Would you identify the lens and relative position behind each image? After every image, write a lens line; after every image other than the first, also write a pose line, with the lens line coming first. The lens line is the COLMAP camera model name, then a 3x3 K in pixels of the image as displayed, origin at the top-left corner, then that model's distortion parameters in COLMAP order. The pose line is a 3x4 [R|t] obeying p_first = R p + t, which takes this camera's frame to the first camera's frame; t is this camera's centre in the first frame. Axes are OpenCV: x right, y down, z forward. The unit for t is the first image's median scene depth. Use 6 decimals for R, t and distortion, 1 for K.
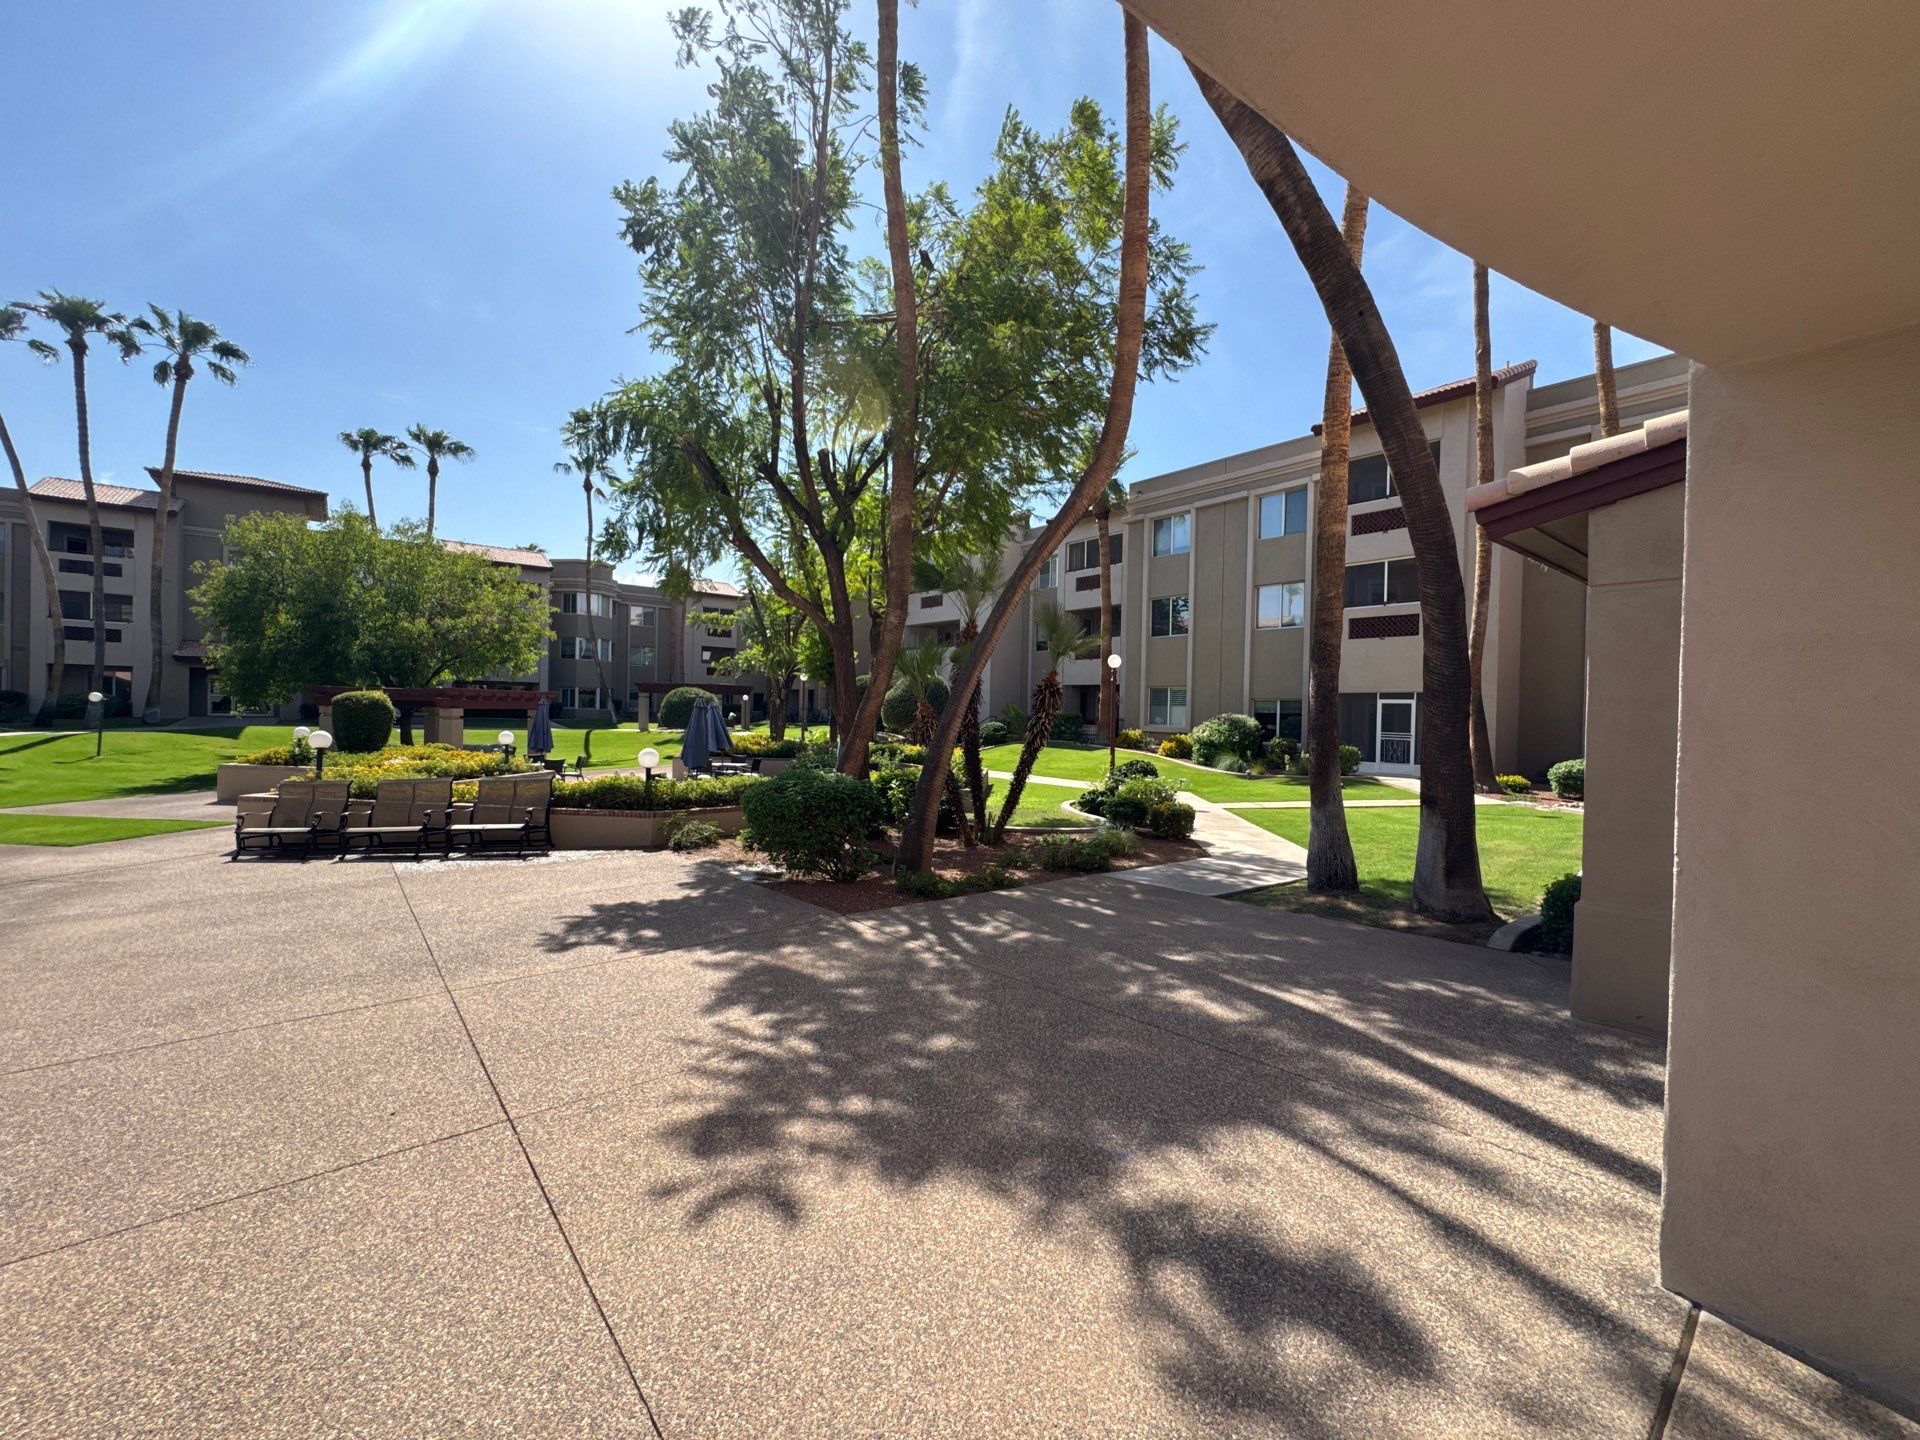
lens RADIAL K [[763.4, 0, 956.9], [0, 763.4, 717.7], [0, 0, 1]] dist [-0.004979, 0.000652]
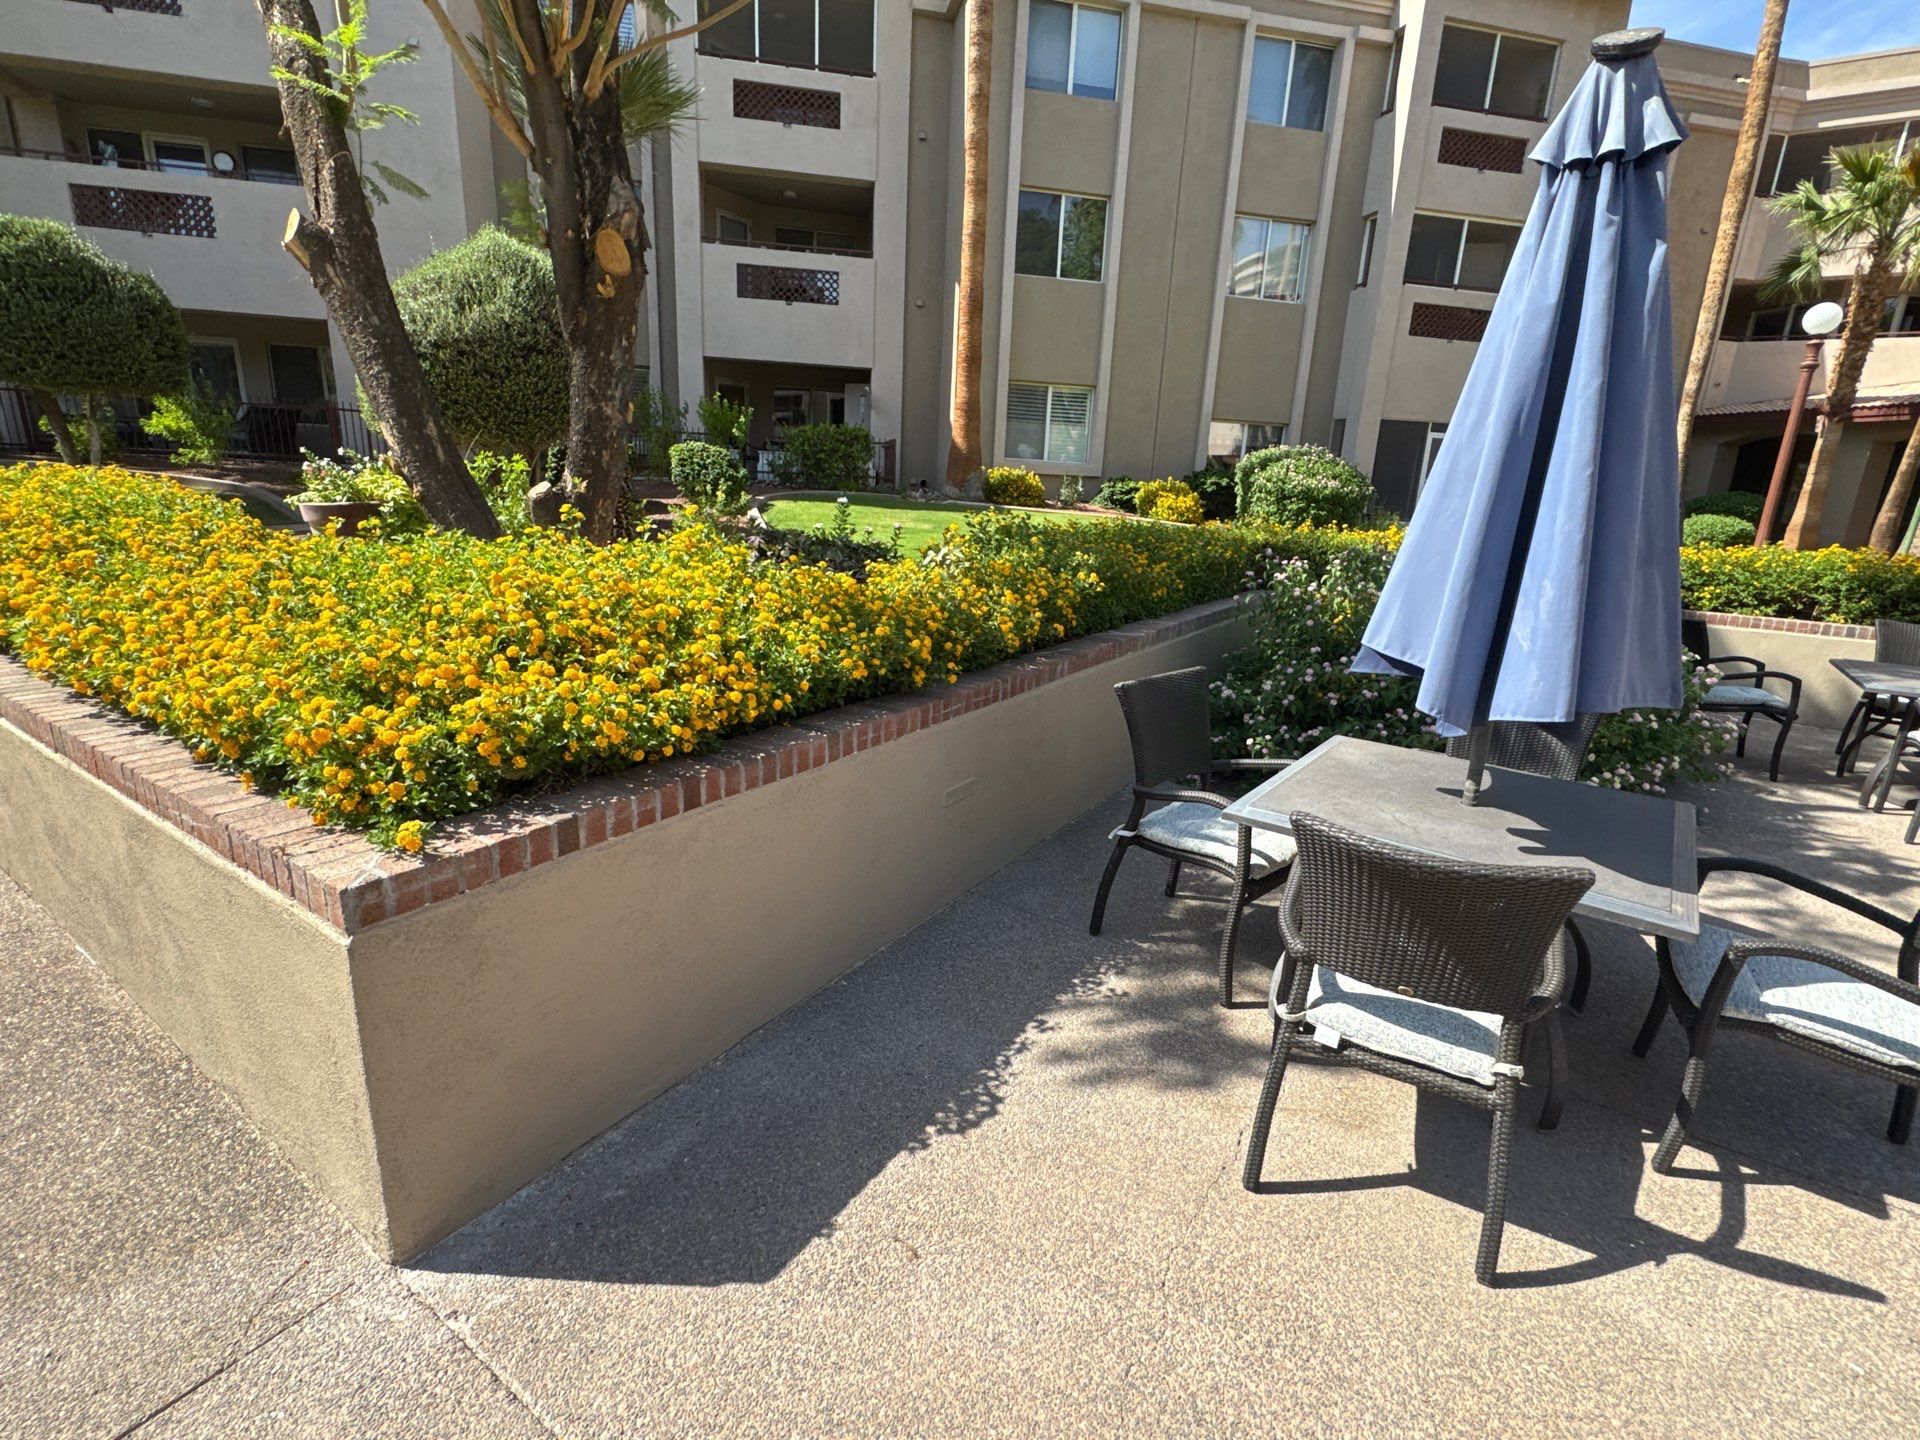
lens RADIAL K [[913.2, 0, 948.4], [0, 913.2, 718.2], [0, 0, 1]] dist [-0.001891, -0.000147]
pose [[0.461756, -0.224780, 0.858053, -0.492678], [-0.029095, 0.962999, 0.267929, 0.020348], [-0.886530, -0.148683, 0.438131, 1.090834]]
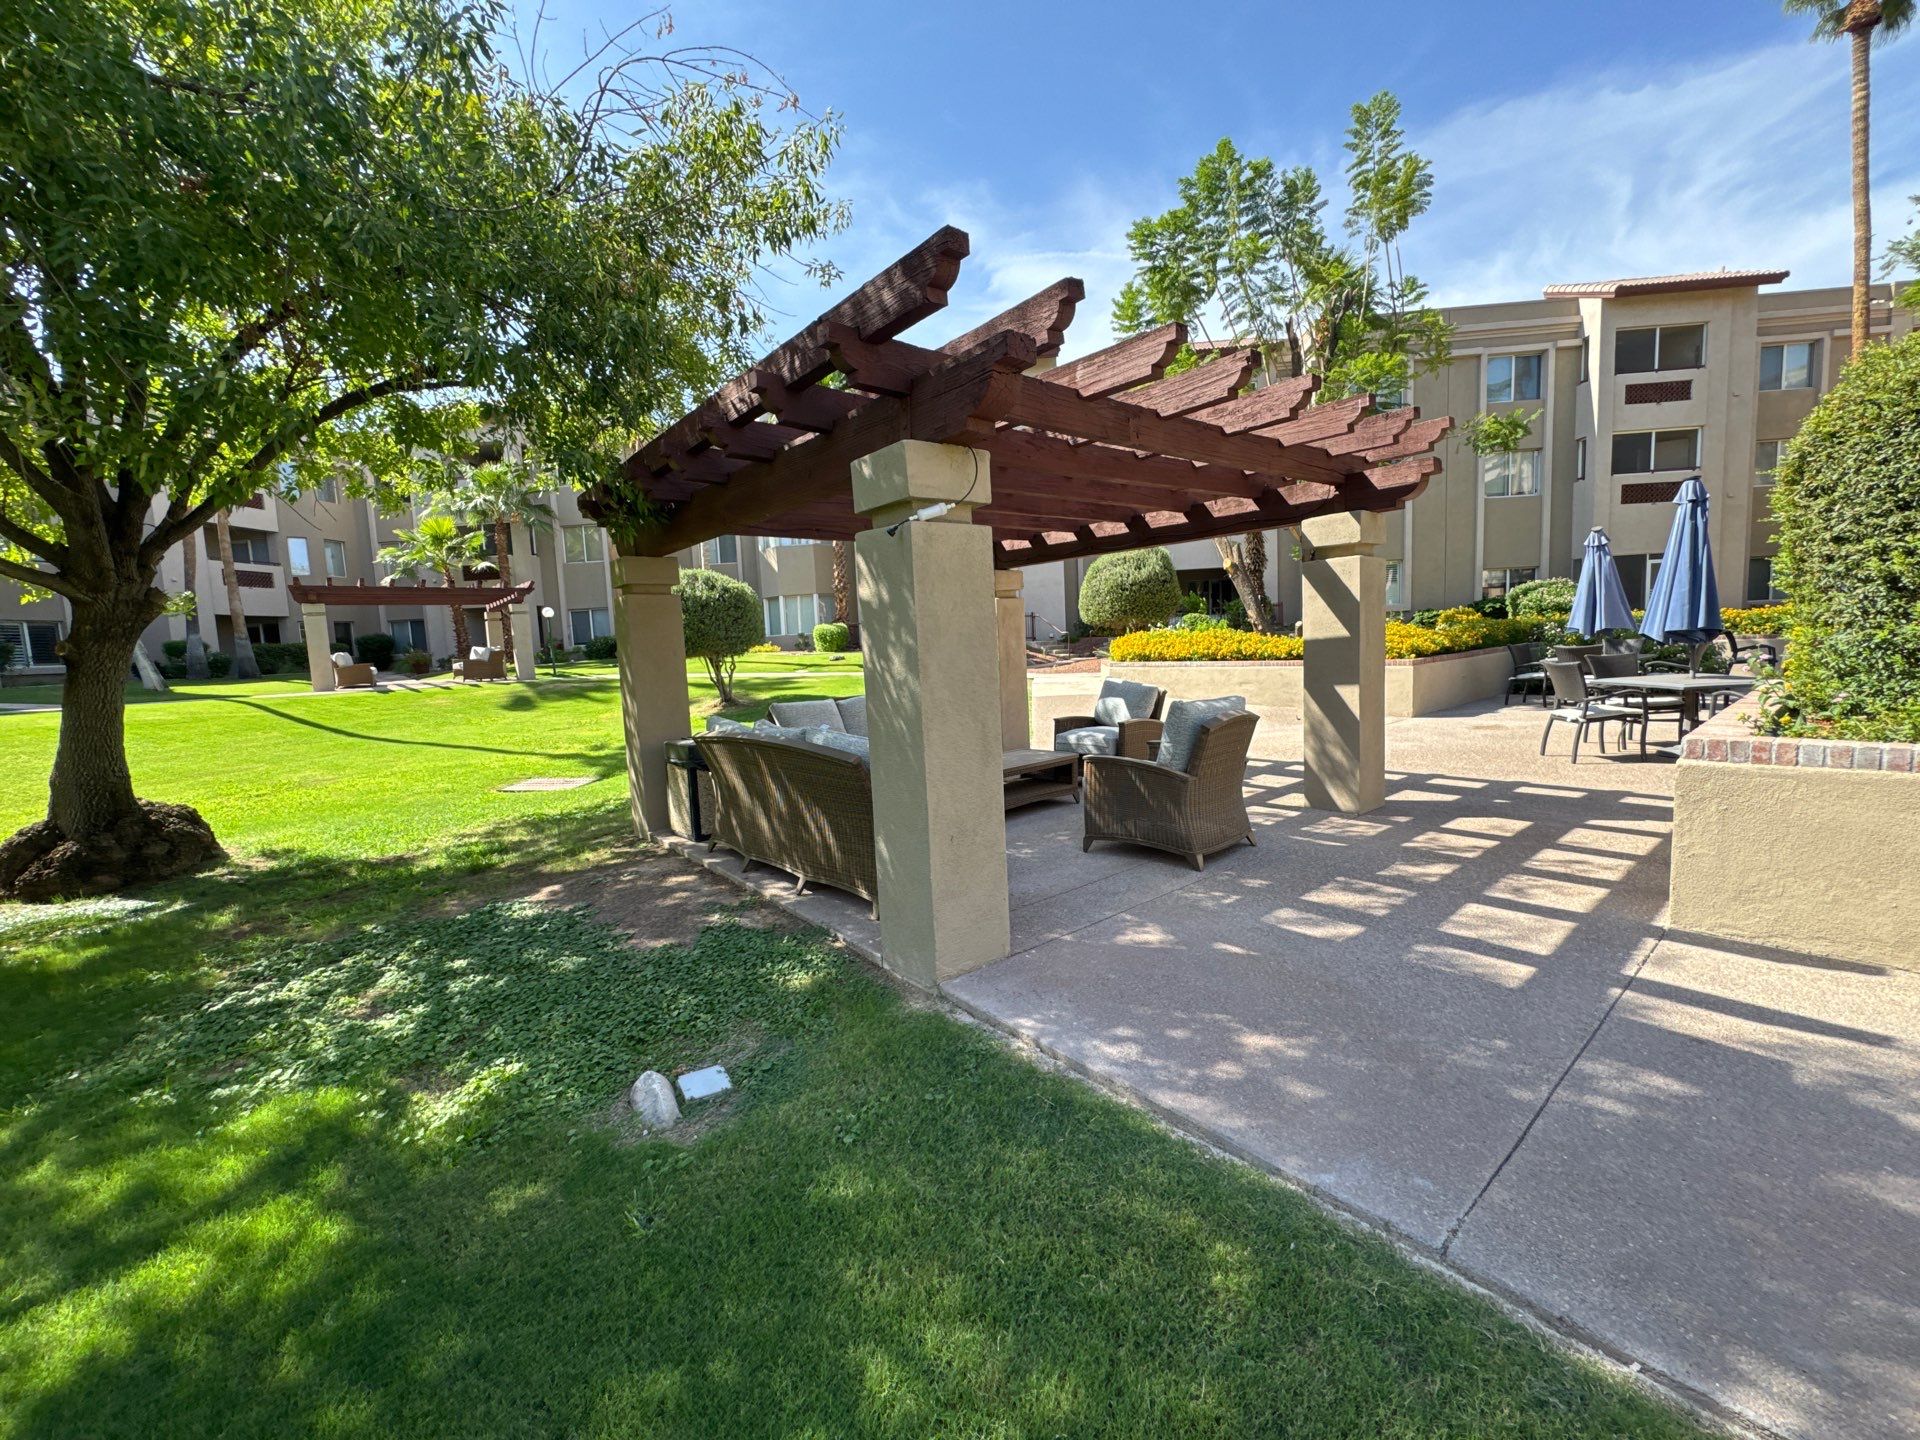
lens RADIAL K [[763.4, 0, 961.9], [0, 763.4, 718.8], [0, 0, 1]] dist [-0.004979, 0.000652]
pose [[0.708530, -0.121900, 0.695072, -1.041042], [0.068408, 0.992193, 0.104276, 0.023611], [-0.702357, -0.026334, 0.711338, 1.005862]]
